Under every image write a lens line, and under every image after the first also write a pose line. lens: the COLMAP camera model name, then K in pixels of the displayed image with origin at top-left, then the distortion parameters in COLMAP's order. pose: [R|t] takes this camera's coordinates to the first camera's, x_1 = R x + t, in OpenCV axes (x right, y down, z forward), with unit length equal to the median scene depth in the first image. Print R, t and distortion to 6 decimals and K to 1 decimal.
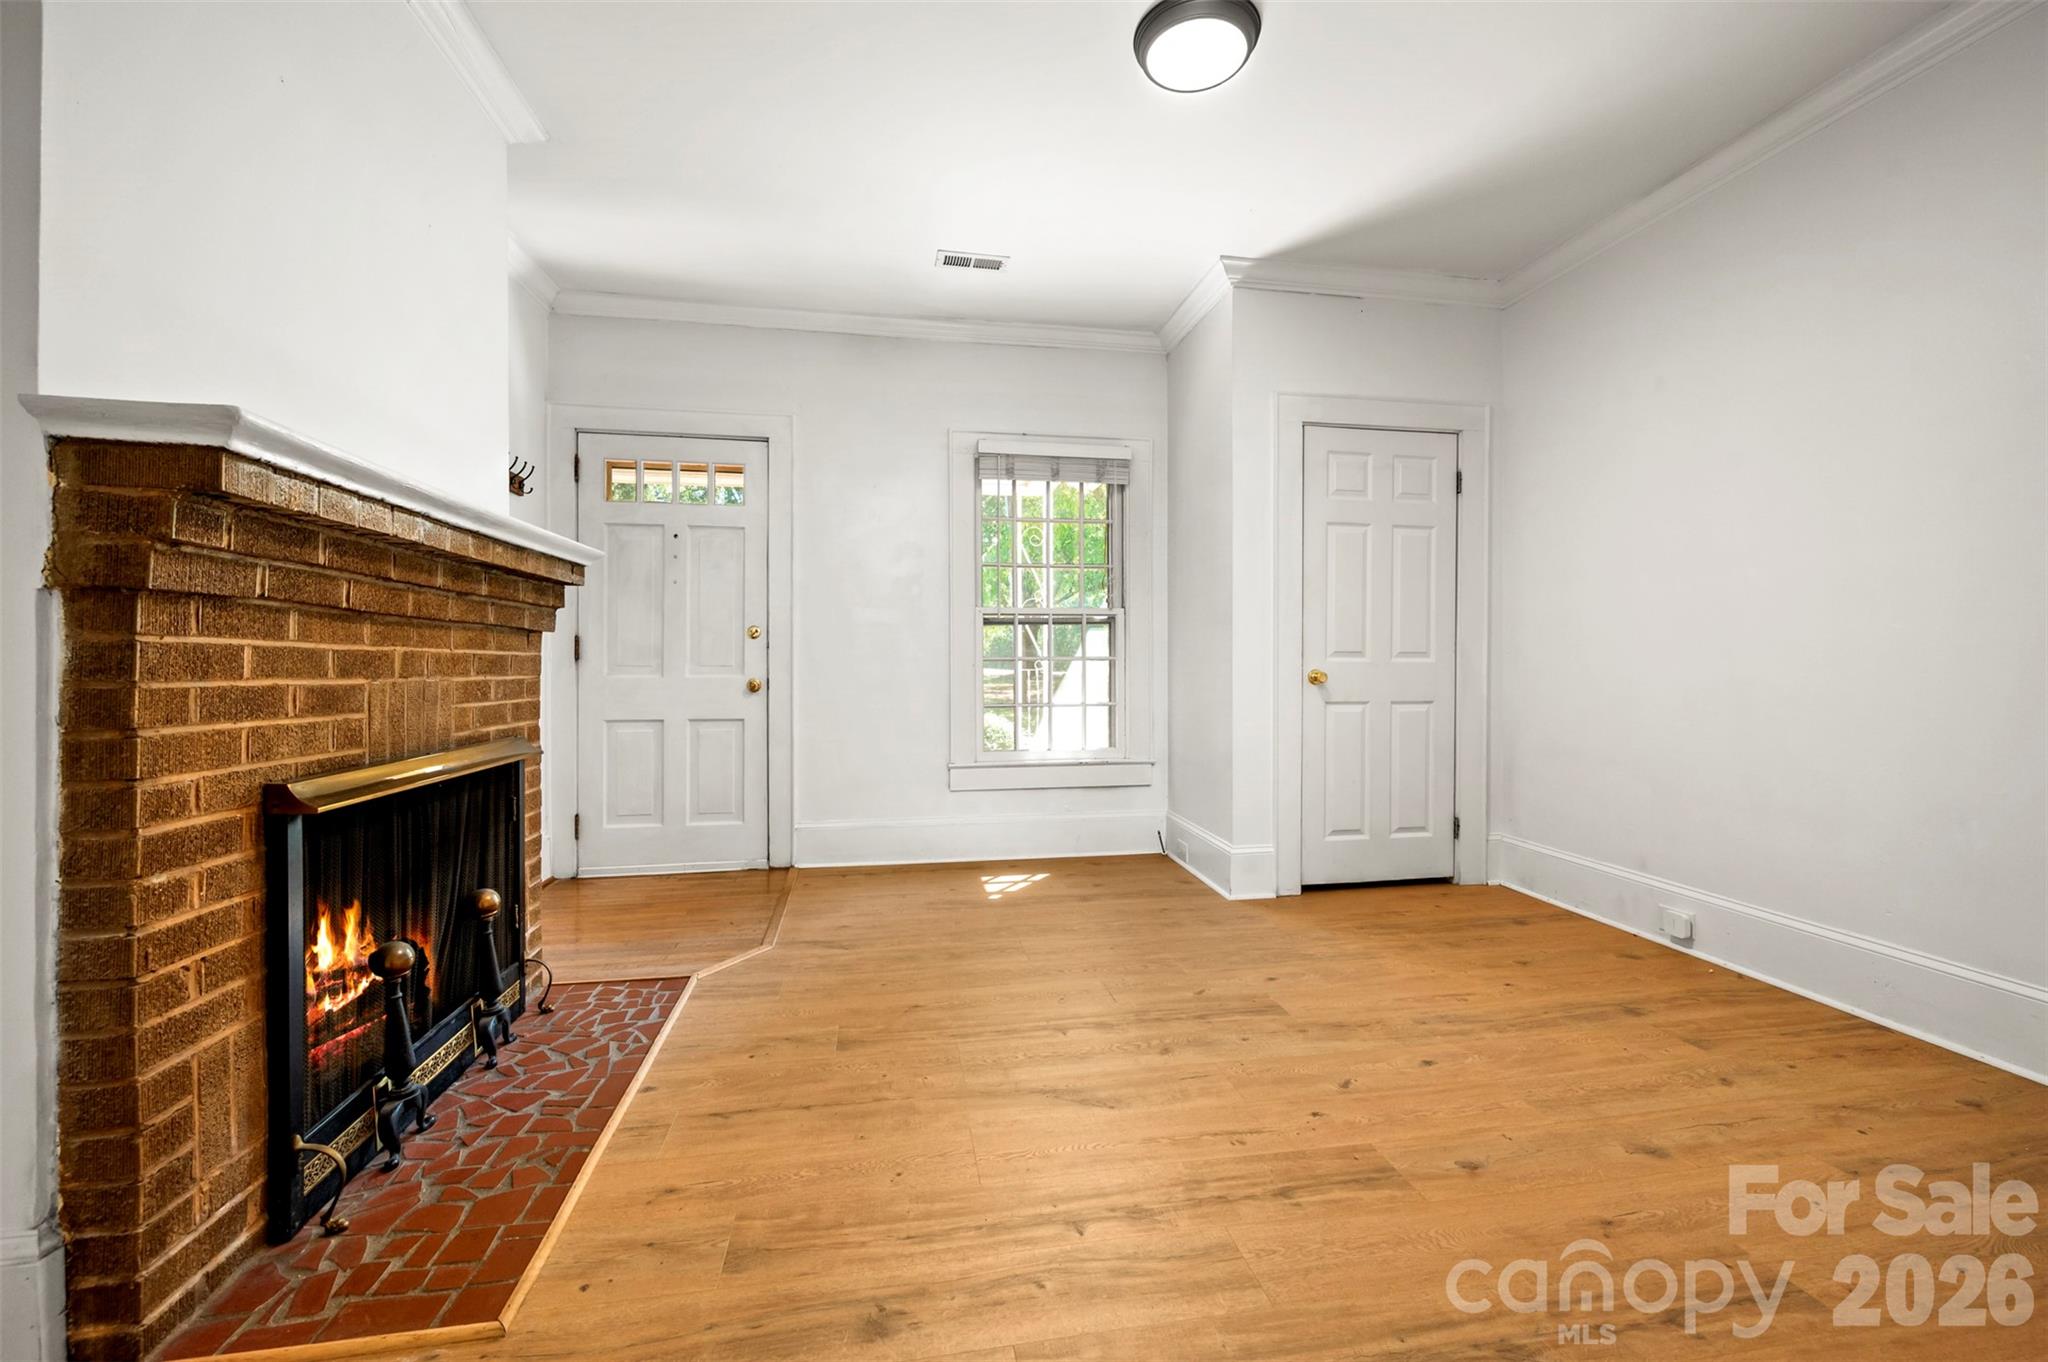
lens RADIAL K [[821.9, 0, 1024.0], [0, 821.9, 681.0], [0, 0, 1]] dist [-0.000317, -0.000072]
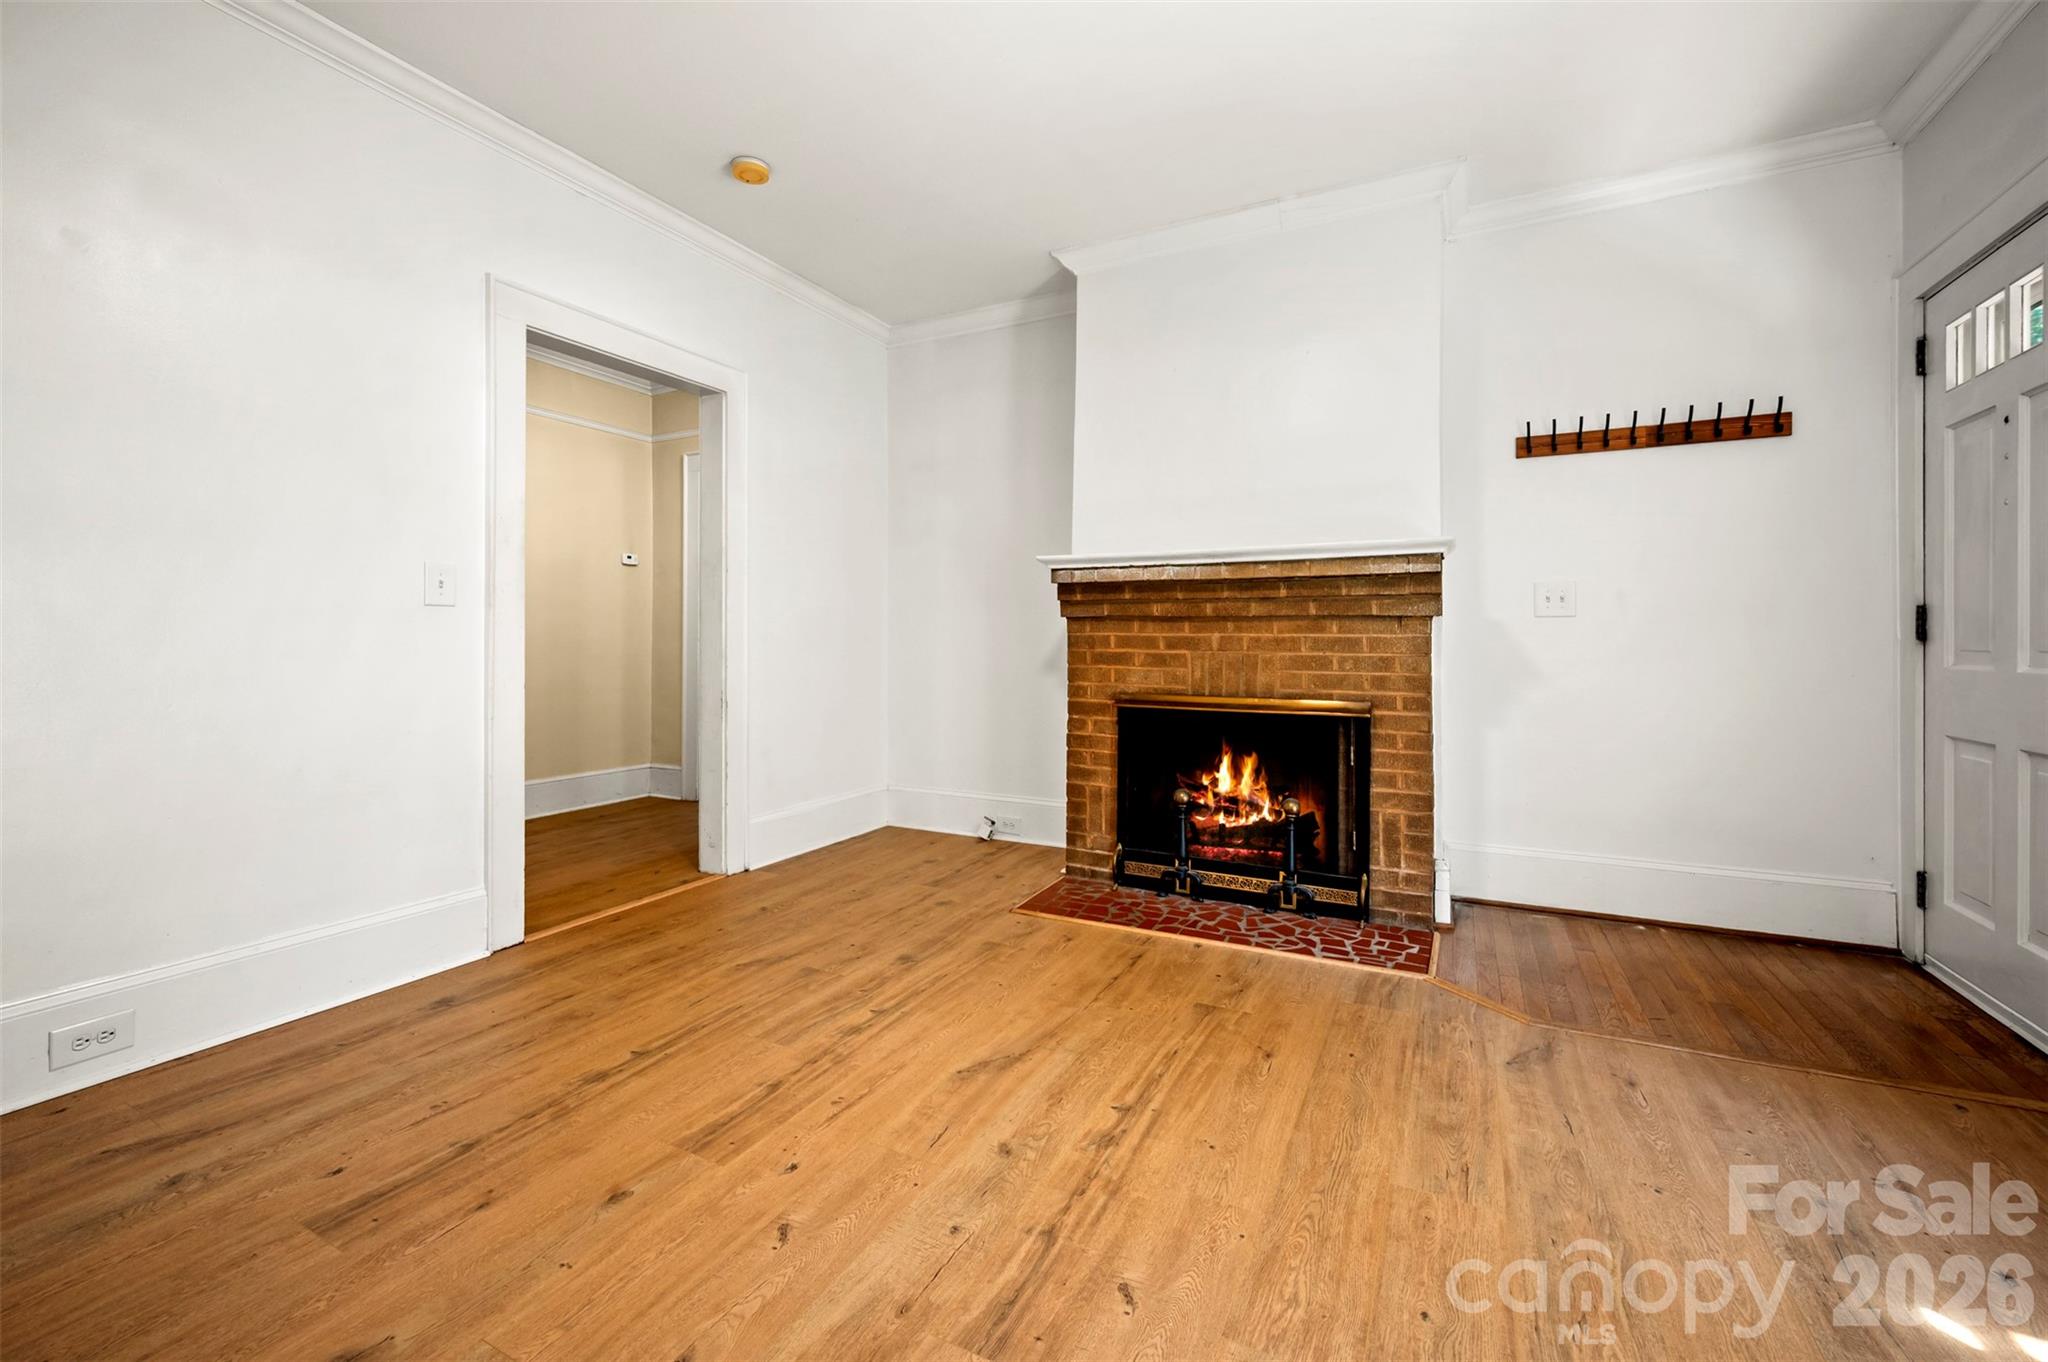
lens RADIAL K [[824.2, 0, 1032.7], [0, 824.2, 641.7], [0, 0, 1]] dist [0.000253, 0.000049]
pose [[-0.596267, -0.000440, -0.802786, 0.975076], [-0.020276, 0.999689, 0.014512, -0.044206], [0.802530, 0.024931, -0.596090, 1.847868]]
